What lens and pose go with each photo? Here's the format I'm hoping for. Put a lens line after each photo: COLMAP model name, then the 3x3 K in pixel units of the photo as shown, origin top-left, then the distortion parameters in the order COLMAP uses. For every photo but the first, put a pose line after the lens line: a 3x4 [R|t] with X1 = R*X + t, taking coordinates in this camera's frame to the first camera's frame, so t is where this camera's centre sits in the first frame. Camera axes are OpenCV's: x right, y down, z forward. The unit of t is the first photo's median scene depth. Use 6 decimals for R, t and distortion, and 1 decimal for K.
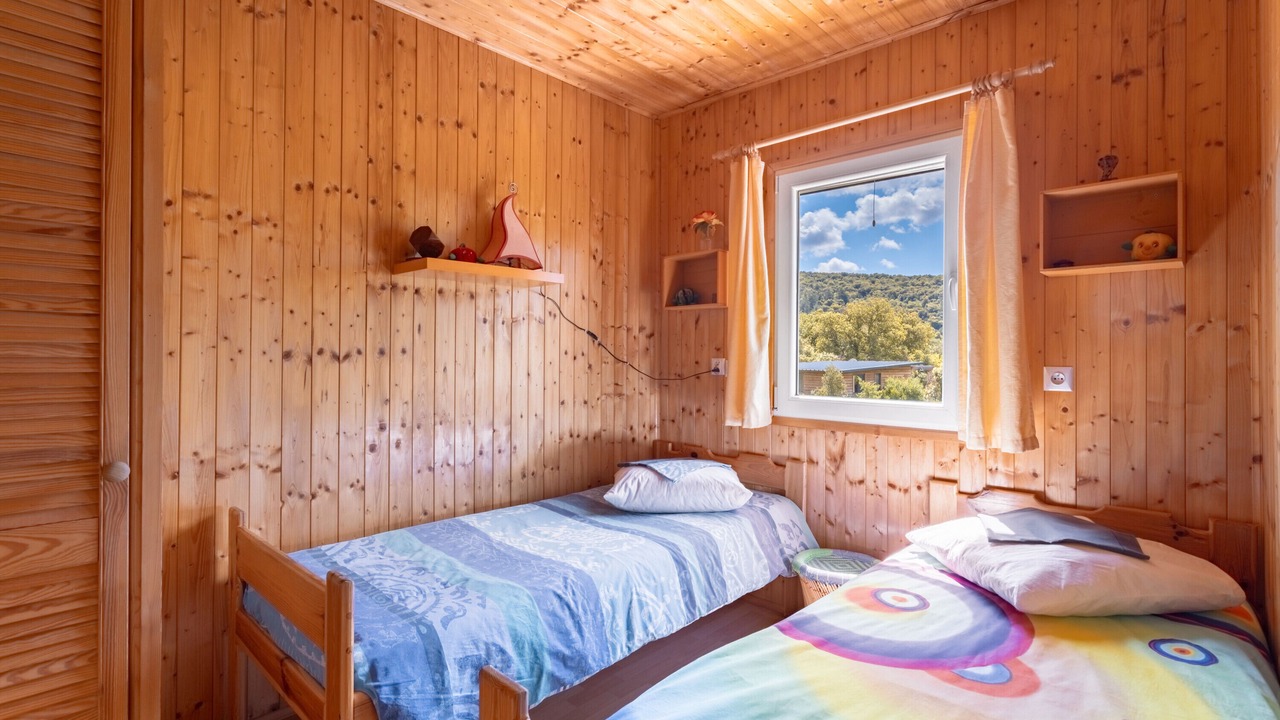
lens RADIAL K [[643.5, 0, 643.3], [0, 643.5, 355.7], [0, 0, 1]] dist [-0.001116, 0.002771]
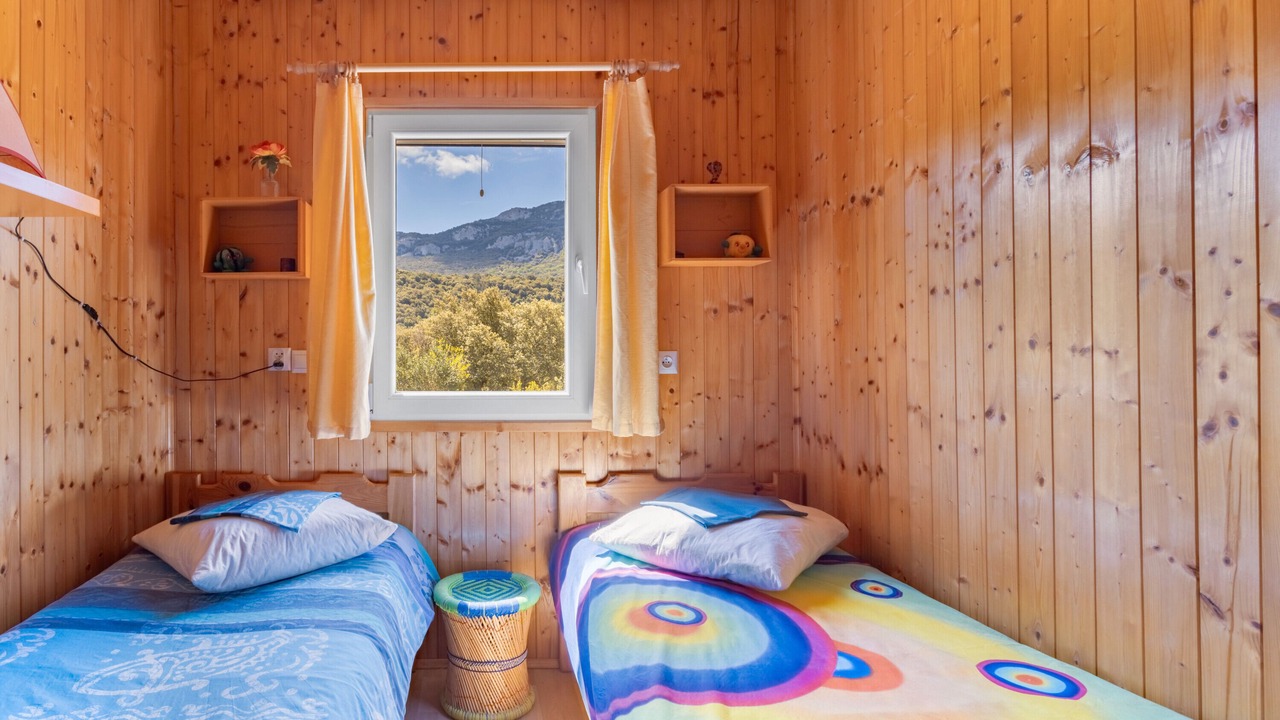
lens RADIAL K [[676.3, 0, 532.1], [0, 676.3, 343.6], [0, 0, 1]] dist [-0.003484, 0.003064]
pose [[0.709172, -0.006957, 0.705001, -0.276317], [0.009483, 0.999955, 0.000328, 0.002020], [-0.704972, 0.006453, 0.709206, 0.324899]]
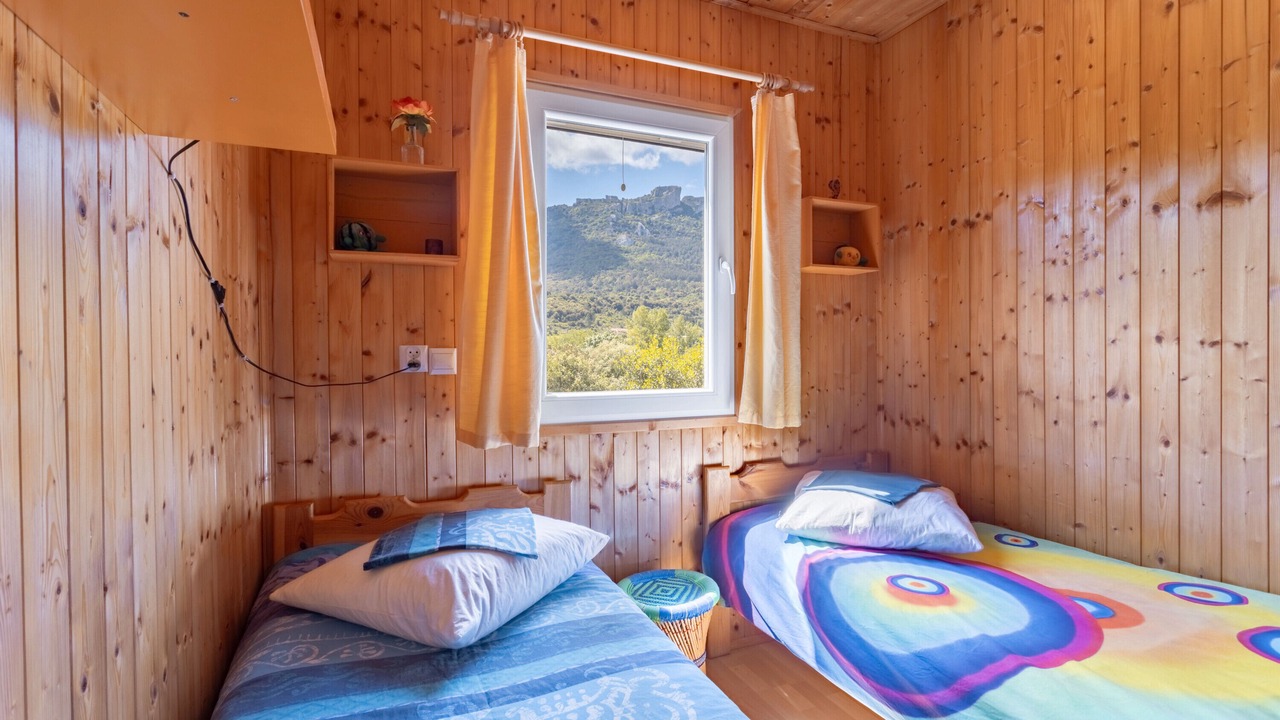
lens RADIAL K [[601.2, 0, 687.8], [0, 601.2, 354.7], [0, 0, 1]] dist [0.002174, 0.000122]
pose [[0.384583, -0.016459, 0.922944, -0.396511], [0.010269, 0.999855, 0.013552, 0.009755], [-0.923033, 0.004265, 0.384697, 0.675177]]
